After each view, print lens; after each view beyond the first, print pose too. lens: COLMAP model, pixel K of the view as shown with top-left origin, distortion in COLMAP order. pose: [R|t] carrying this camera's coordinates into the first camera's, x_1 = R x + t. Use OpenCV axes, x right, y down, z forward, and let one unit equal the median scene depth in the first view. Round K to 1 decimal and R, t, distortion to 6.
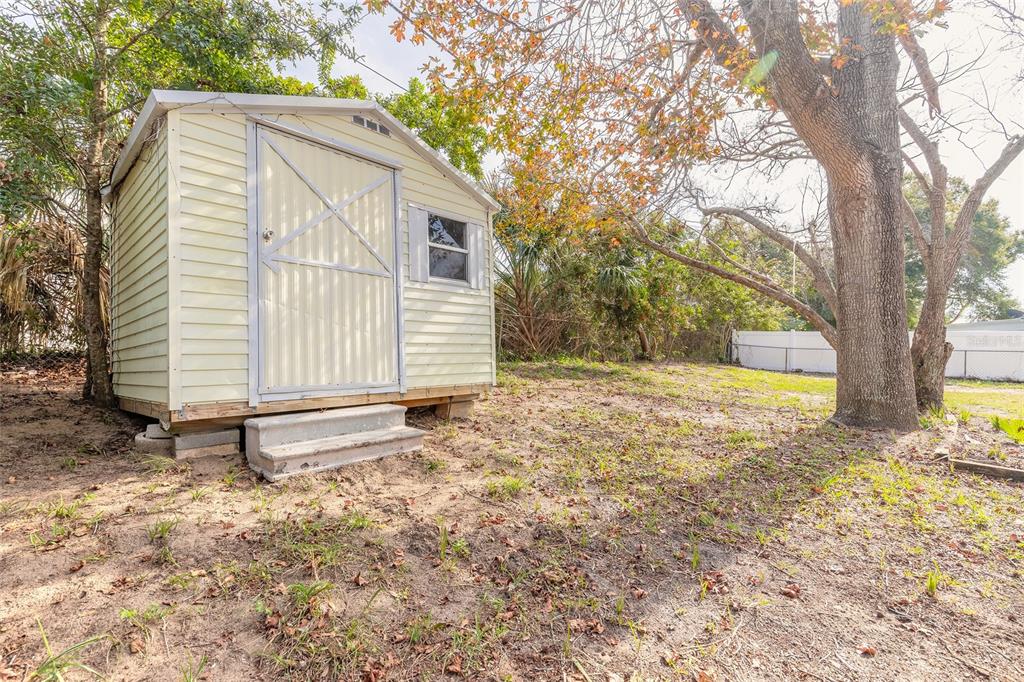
lens RADIAL K [[460.2, 0, 509.0], [0, 460.2, 342.2], [0, 0, 1]] dist [0.006139, -0.001293]
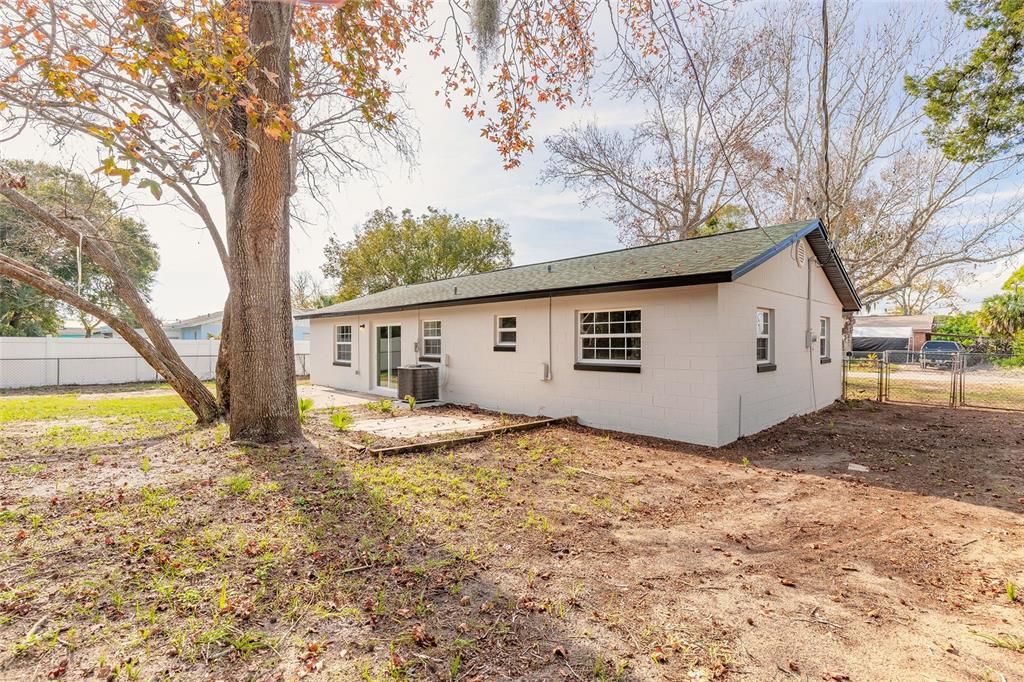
lens RADIAL K [[460.2, 0, 508.8], [0, 460.2, 343.3], [0, 0, 1]] dist [0.006139, -0.001293]
pose [[0.062093, -0.007175, 0.998045, -0.446356], [0.010863, 0.999920, 0.006512, -0.079300], [-0.998011, 0.010438, 0.062166, 0.654719]]
